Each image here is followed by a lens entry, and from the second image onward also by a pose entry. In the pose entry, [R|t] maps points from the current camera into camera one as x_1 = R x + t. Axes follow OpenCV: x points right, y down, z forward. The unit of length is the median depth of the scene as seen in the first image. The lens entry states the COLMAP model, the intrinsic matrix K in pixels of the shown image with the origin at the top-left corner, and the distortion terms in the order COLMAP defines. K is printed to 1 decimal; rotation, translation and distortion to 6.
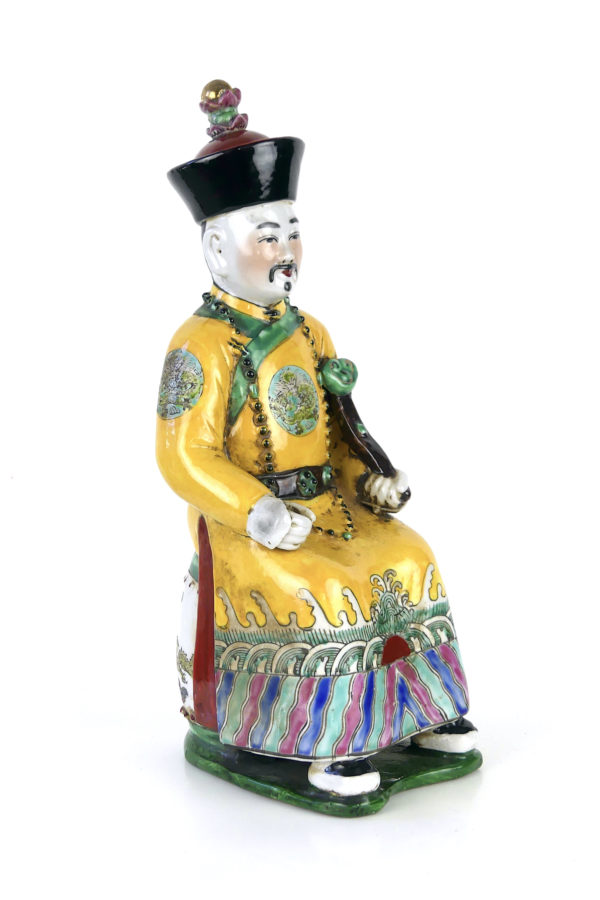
lens RADIAL K [[1926.1, 0, 300.0], [0, 1926.1, 450.0], [0, 0, 1]] dist [-0.138569, -0.373951]
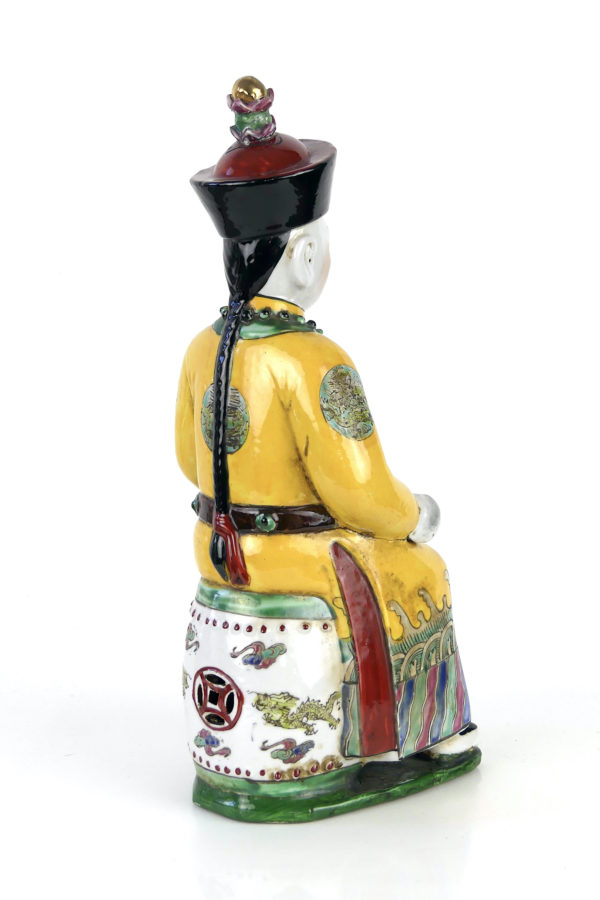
lens RADIAL K [[1926.1, 0, 300.0], [0, 1926.1, 450.0], [0, 0, 1]] dist [-0.138569, -0.373951]
pose [[0.022568, -0.141859, 0.989630, -0.988910], [0.177273, 0.974763, 0.135686, -0.142137], [-0.983903, 0.172373, 0.047146, 0.981113]]
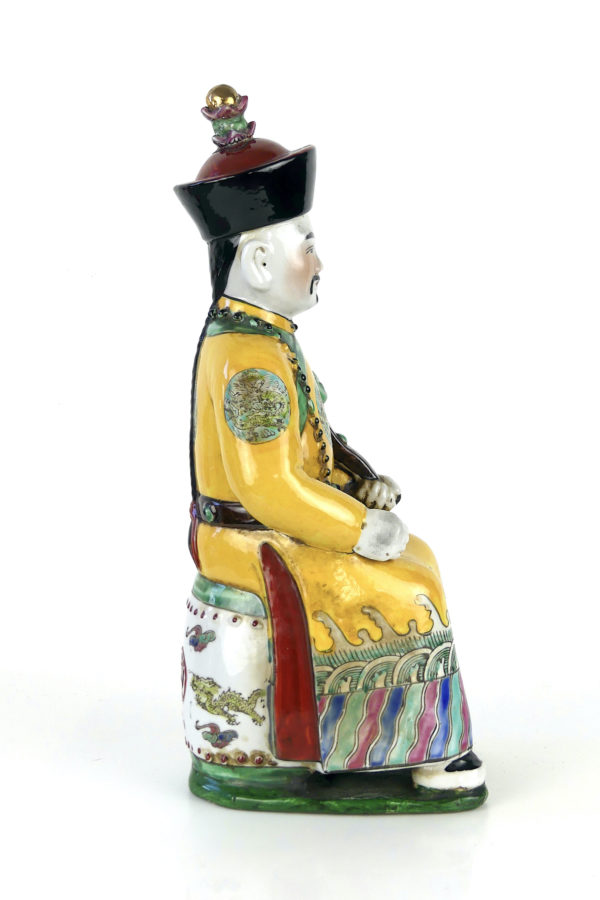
lens RADIAL K [[1926.1, 0, 300.0], [0, 1926.1, 450.0], [0, 0, 1]] dist [-0.138569, -0.373951]
pose [[0.721061, -0.101790, 0.685354, -0.697504], [0.113753, 0.993119, 0.027821, -0.036435], [-0.683470, 0.057901, 0.727679, 0.298118]]
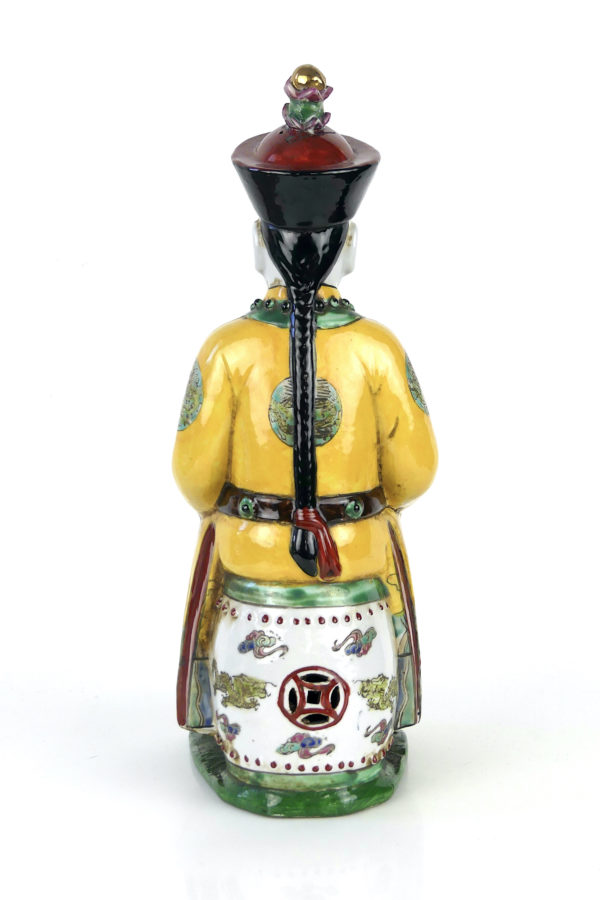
lens RADIAL K [[1926.1, 0, 300.0], [0, 1926.1, 450.0], [0, 0, 1]] dist [-0.138569, -0.373951]
pose [[-0.714031, -0.078571, 0.695691, -0.696986], [0.146993, 0.954710, 0.258693, -0.259113], [-0.684509, 0.286977, -0.670143, 1.692236]]
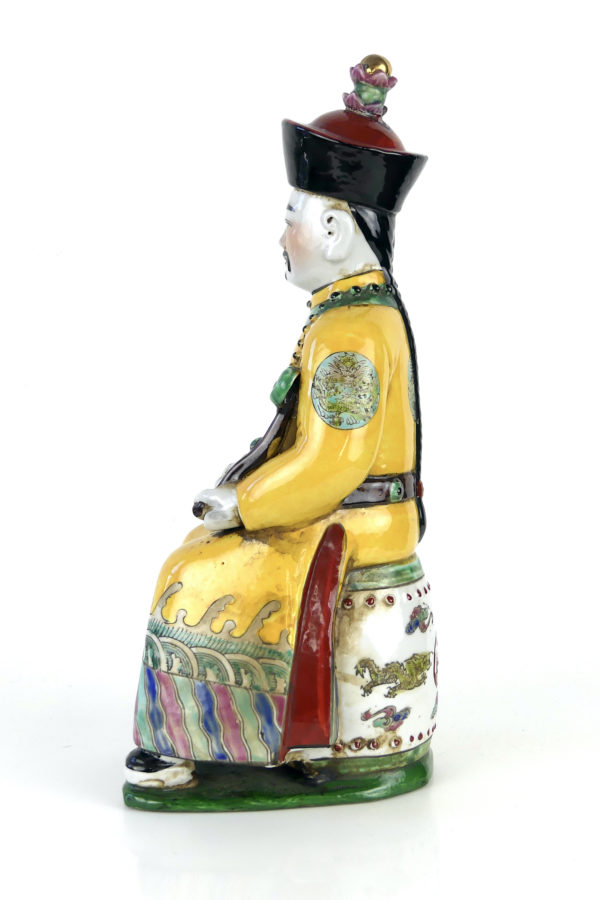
lens RADIAL K [[1926.1, 0, 300.0], [0, 1926.1, 450.0], [0, 0, 1]] dist [-0.138569, -0.373951]
pose [[-0.773547, 0.132979, -0.619631, 0.600971], [-0.072994, 0.952535, 0.295550, -0.288261], [0.629522, 0.273851, -0.727123, 1.740721]]
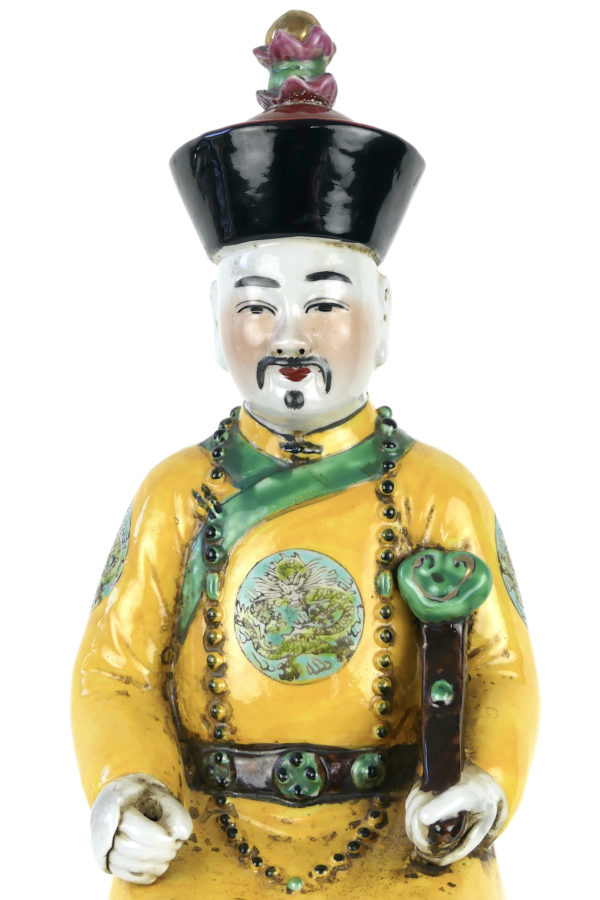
lens RADIAL K [[3500.6, 0, 300.0], [0, 3500.6, 450.0], [0, 0, 1]] dist [-0.168056, -0.597388]
pose [[0.631230, 0.089857, -0.770373, 0.743473], [-0.138936, 0.990300, 0.001668, -0.073502], [0.763050, 0.105979, 0.637592, 0.391124]]
